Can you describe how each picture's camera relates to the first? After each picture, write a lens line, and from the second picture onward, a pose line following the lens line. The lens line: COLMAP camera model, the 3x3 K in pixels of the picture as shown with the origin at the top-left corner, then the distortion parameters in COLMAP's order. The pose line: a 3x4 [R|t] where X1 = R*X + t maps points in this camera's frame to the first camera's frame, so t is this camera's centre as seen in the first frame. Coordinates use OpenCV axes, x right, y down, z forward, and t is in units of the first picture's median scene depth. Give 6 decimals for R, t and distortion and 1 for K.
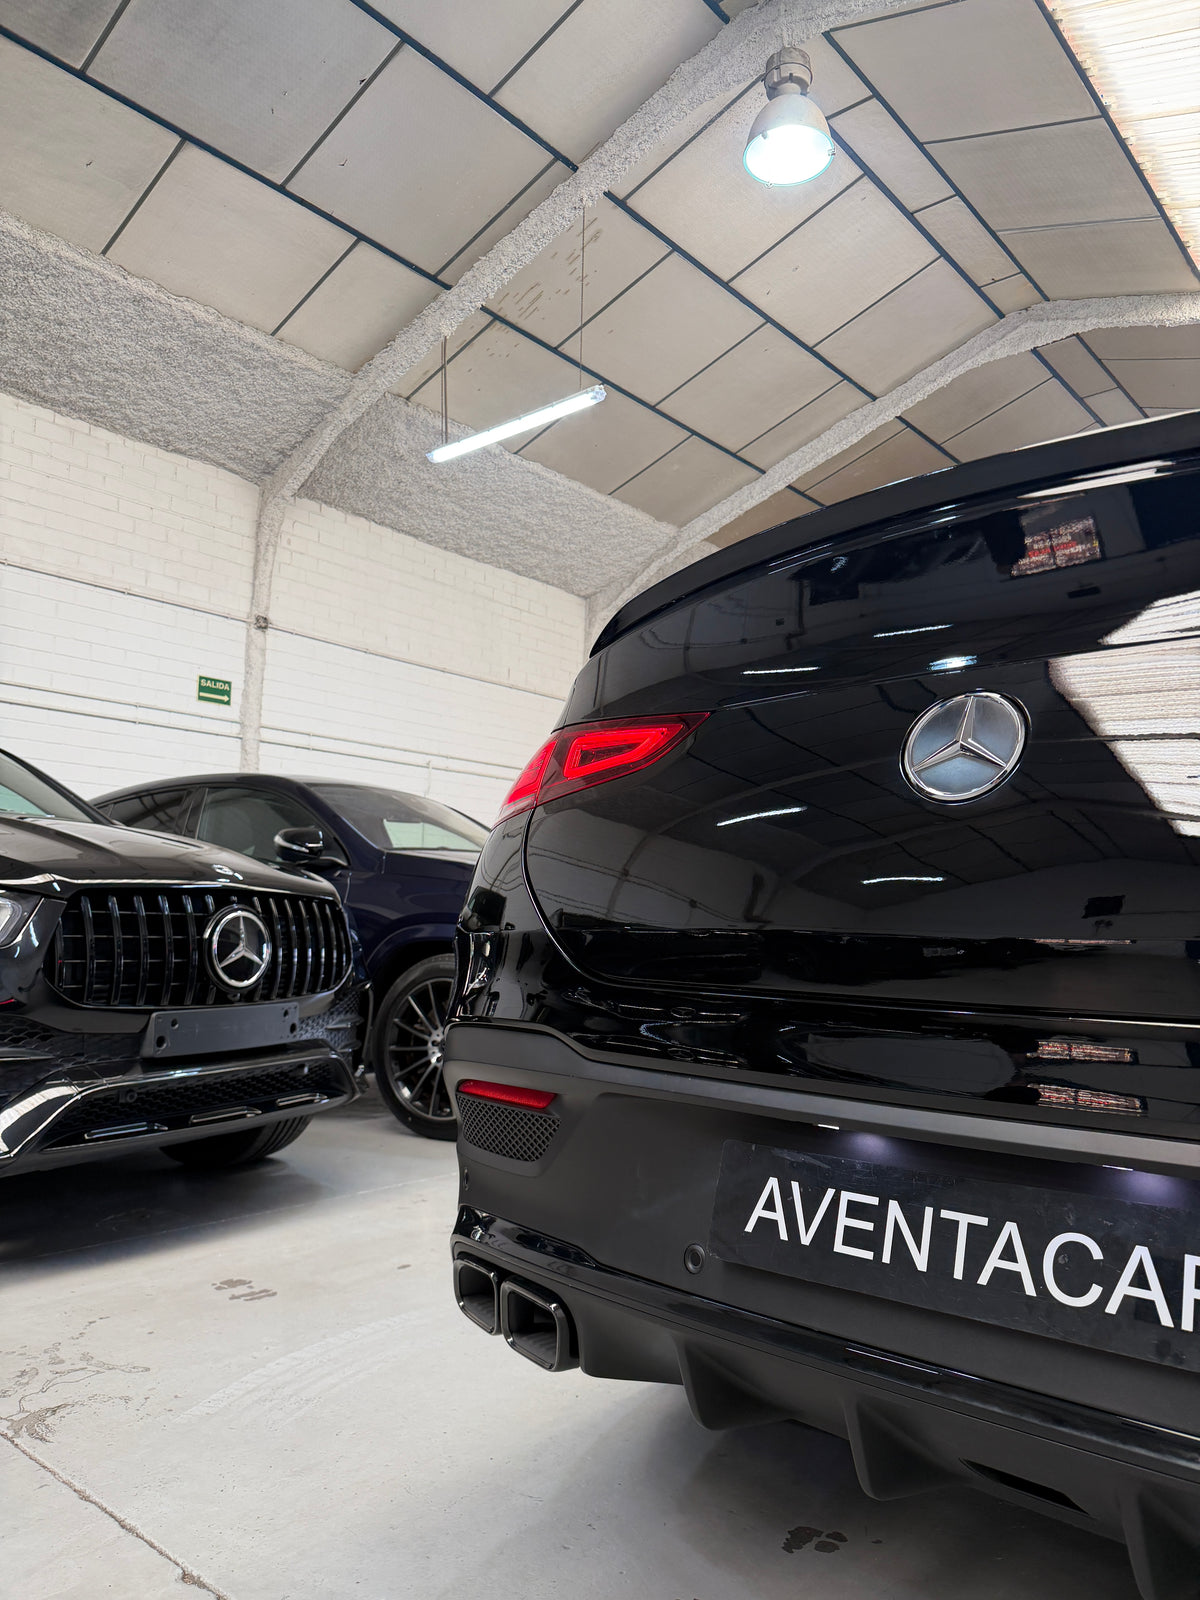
lens RADIAL K [[1130.8, 0, 605.7], [0, 1130.8, 810.3], [0, 0, 1]] dist [0.028302, -0.039594]
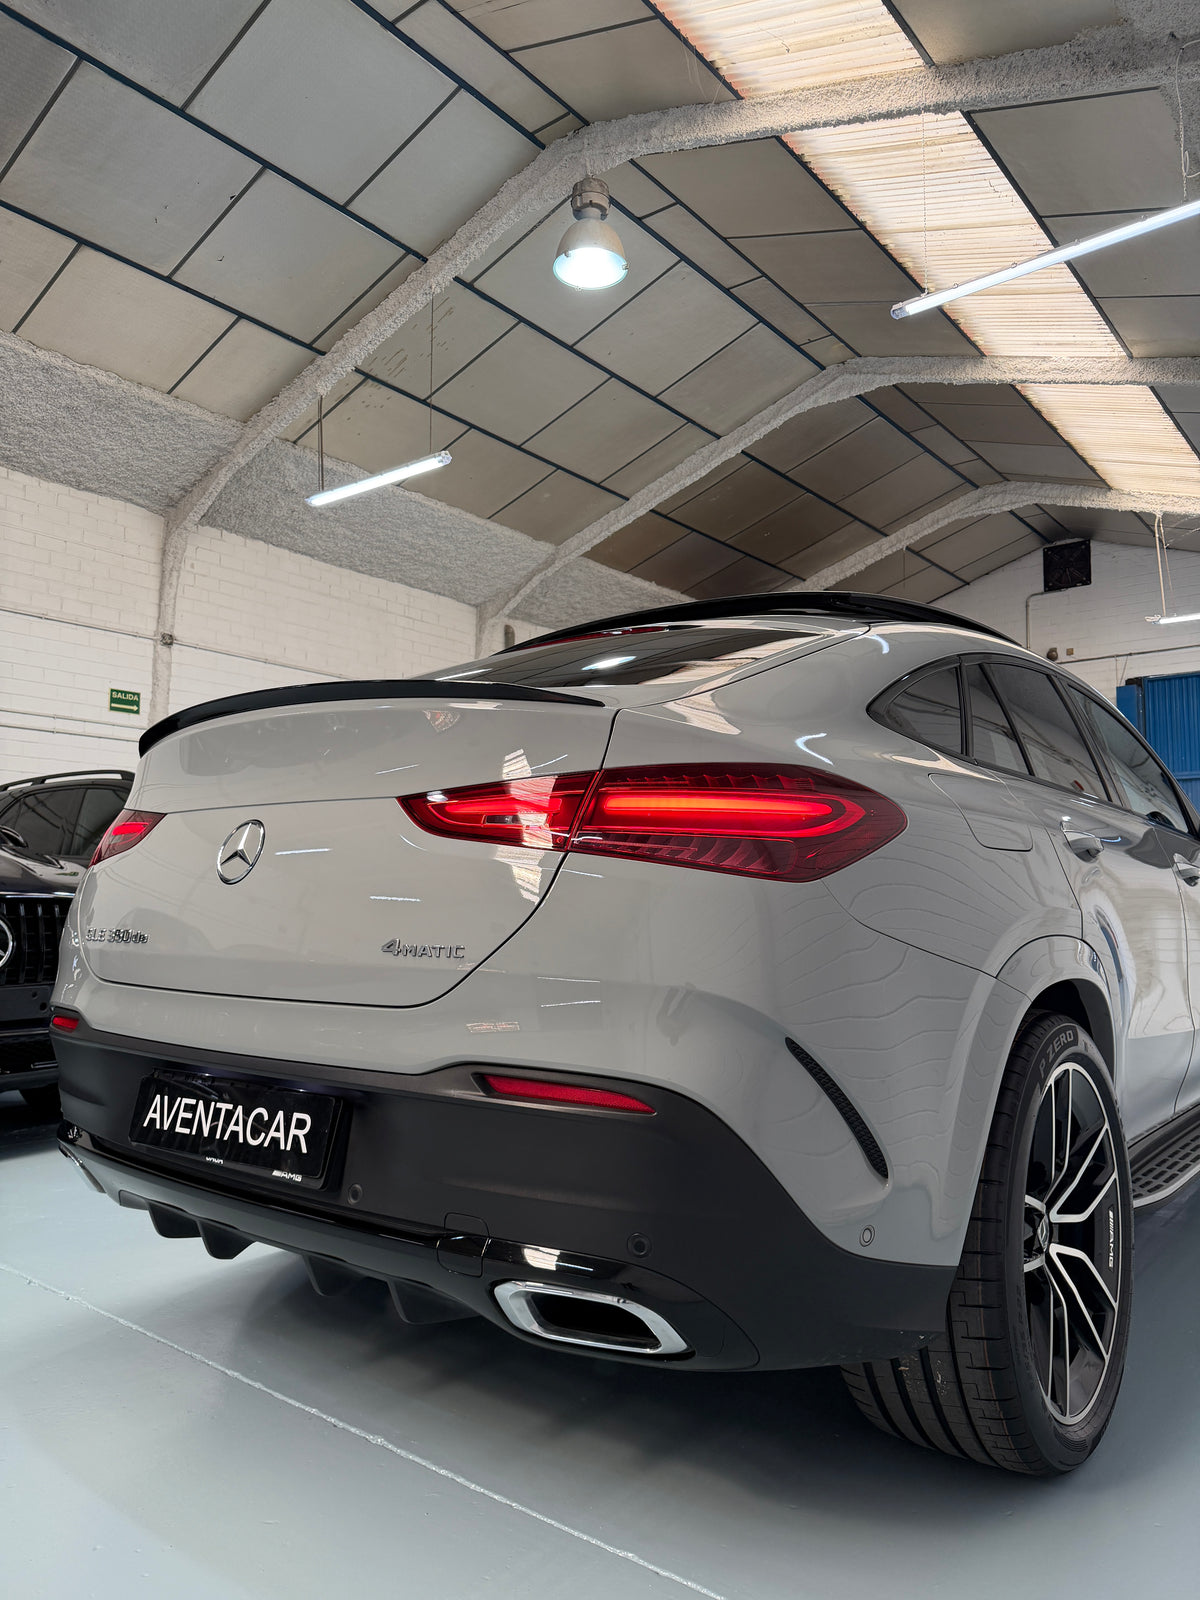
lens RADIAL K [[1130.8, 0, 608.7], [0, 1130.8, 810.6], [0, 0, 1]] dist [0.028302, -0.039594]
pose [[0.999104, -0.006684, 0.041794, 0.094963], [0.005661, 0.999682, 0.024569, -0.022883], [-0.041945, -0.024310, 0.998824, -0.164844]]
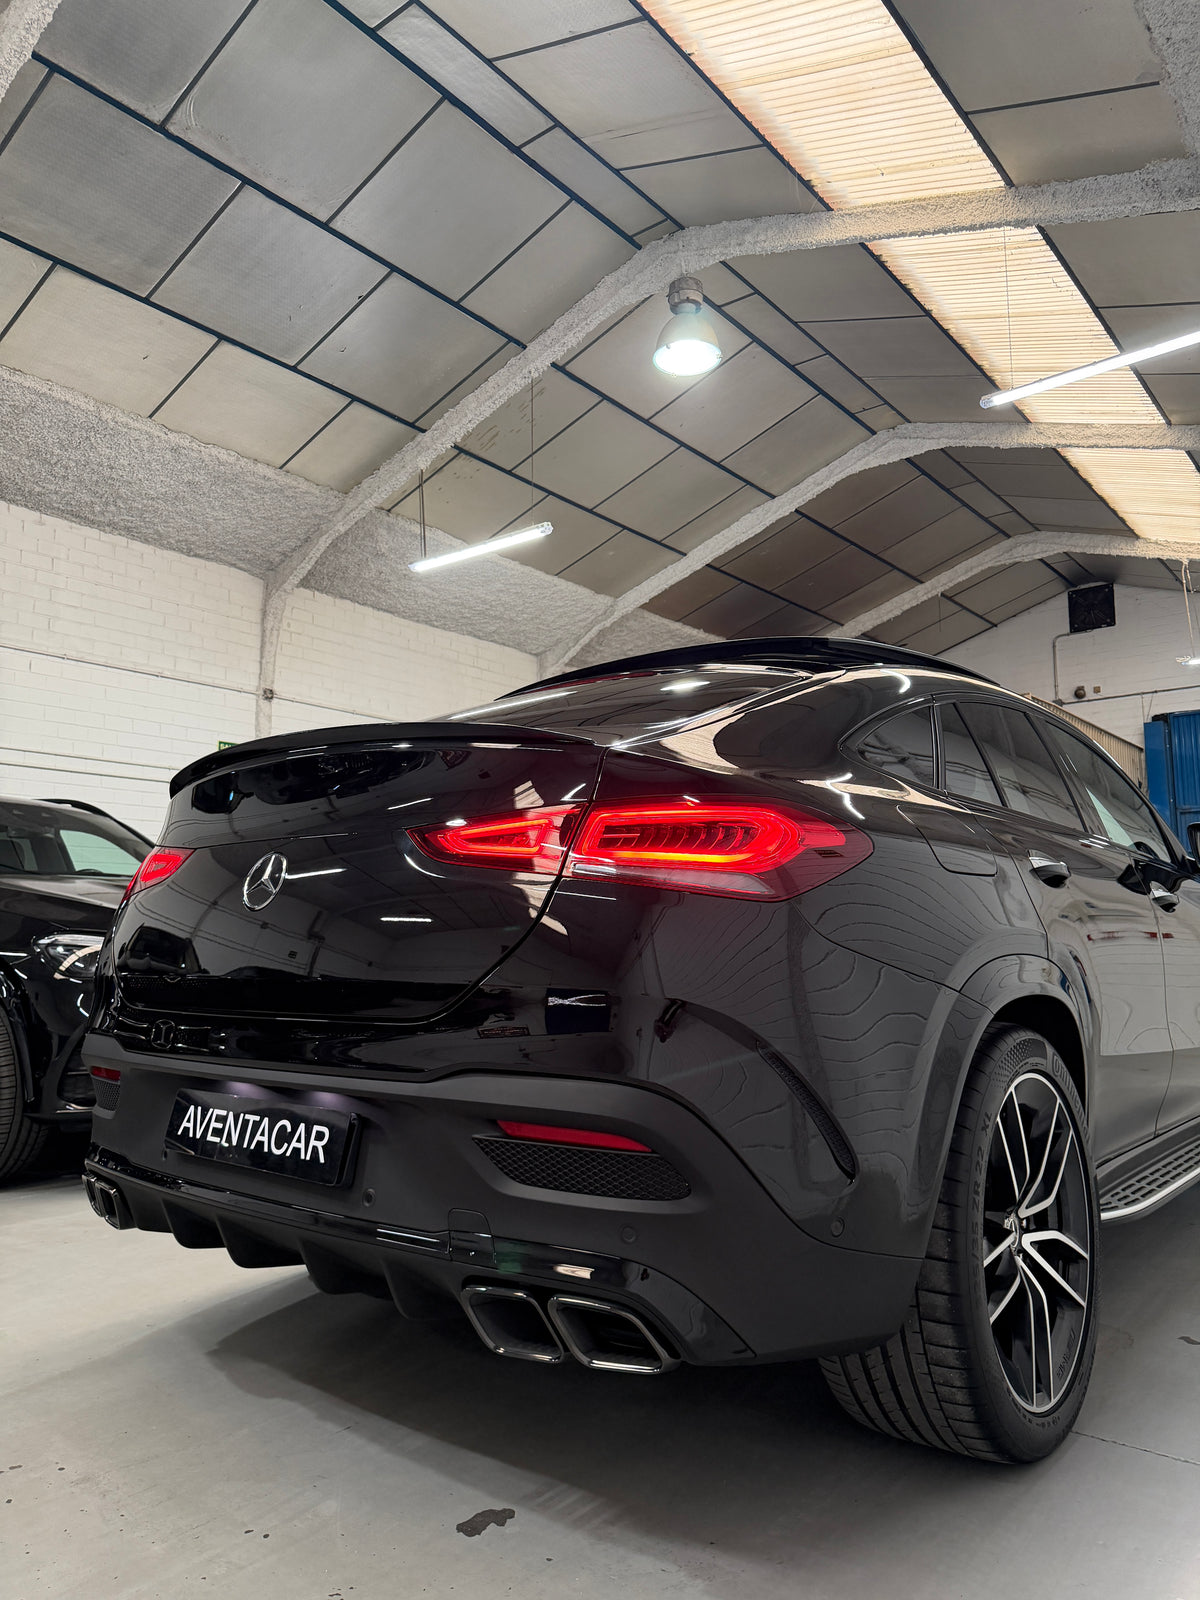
lens RADIAL K [[1130.8, 0, 608.0], [0, 1130.8, 813.0], [0, 0, 1]] dist [0.028302, -0.039594]
pose [[0.998787, -0.018047, 0.045804, -0.000765], [0.018141, 0.999834, -0.001635, -0.034240], [-0.045767, 0.002463, 0.998949, -0.238016]]
